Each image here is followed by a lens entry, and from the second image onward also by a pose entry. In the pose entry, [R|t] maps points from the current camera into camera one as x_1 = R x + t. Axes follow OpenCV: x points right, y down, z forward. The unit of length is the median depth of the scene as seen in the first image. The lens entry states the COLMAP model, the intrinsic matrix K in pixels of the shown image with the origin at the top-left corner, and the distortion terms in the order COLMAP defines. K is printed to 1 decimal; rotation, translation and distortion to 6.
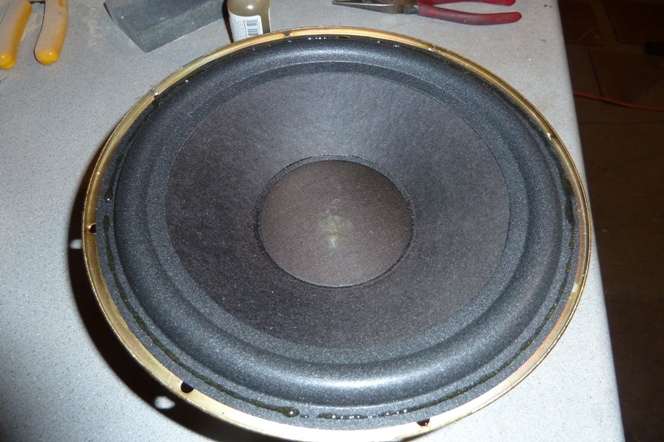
lens RADIAL K [[470.6, 0, 332.0], [0, 470.6, 221.0], [0, 0, 1]] dist [-0.029655, -0.002664]
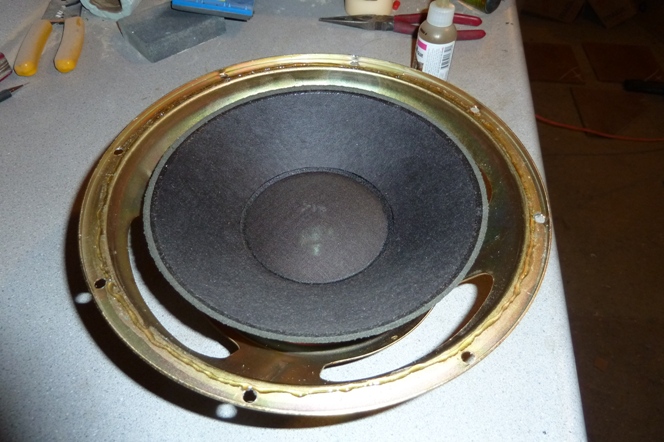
lens RADIAL K [[470.6, 0, 332.0], [0, 470.6, 221.0], [0, 0, 1]] dist [-0.029655, -0.002664]
pose [[0.999938, -0.010684, 0.003189, 0.028037], [0.010946, 0.995096, -0.098304, 0.135194], [-0.002123, 0.098333, 0.995151, -0.088325]]
